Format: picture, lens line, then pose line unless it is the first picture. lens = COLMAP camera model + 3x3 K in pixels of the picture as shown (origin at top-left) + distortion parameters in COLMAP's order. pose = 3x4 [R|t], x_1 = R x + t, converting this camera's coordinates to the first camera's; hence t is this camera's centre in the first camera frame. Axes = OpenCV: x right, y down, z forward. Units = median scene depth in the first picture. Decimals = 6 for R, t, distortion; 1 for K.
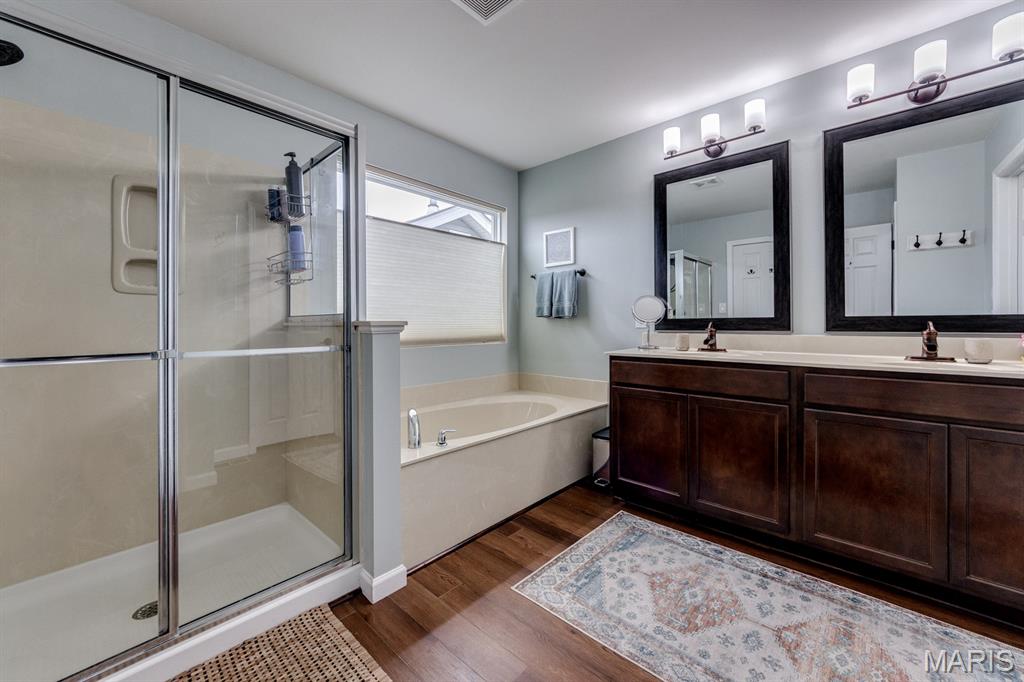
lens RADIAL K [[396.9, 0, 515.9], [0, 396.9, 329.7], [0, 0, 1]] dist [-0.002343, 0.000184]
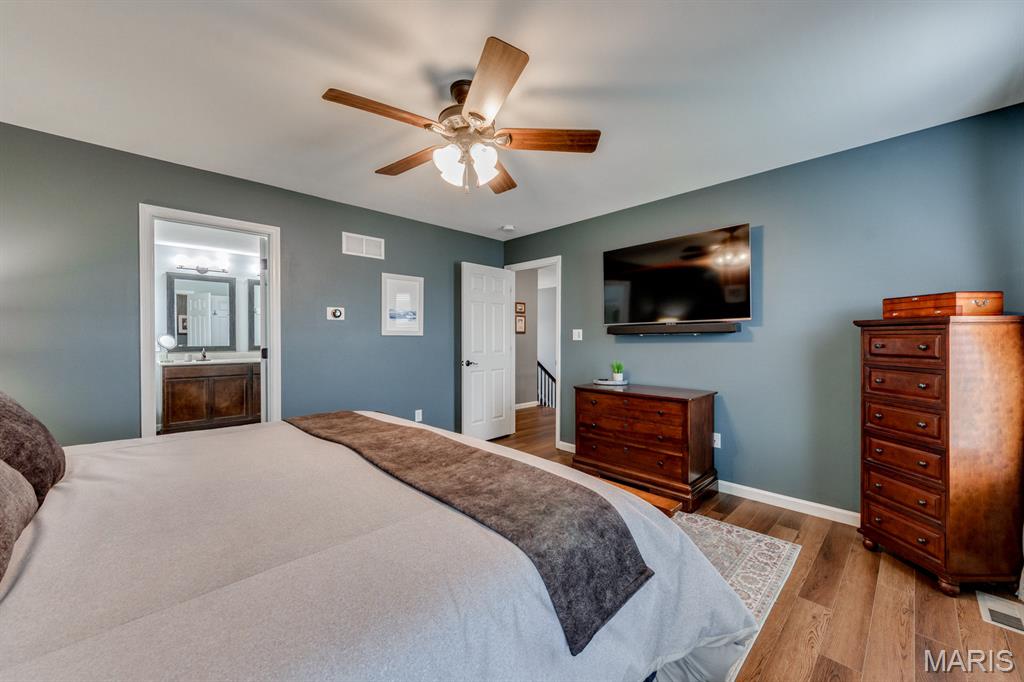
lens RADIAL K [[386.6, 0, 512.9], [0, 386.6, 337.0], [0, 0, 1]] dist [-0.000038, -0.000023]
pose [[0.072234, 0.001363, 0.997387, -2.028995], [0.005073, 0.999986, -0.001734, -0.088106], [-0.997375, 0.005185, 0.072226, -1.186150]]
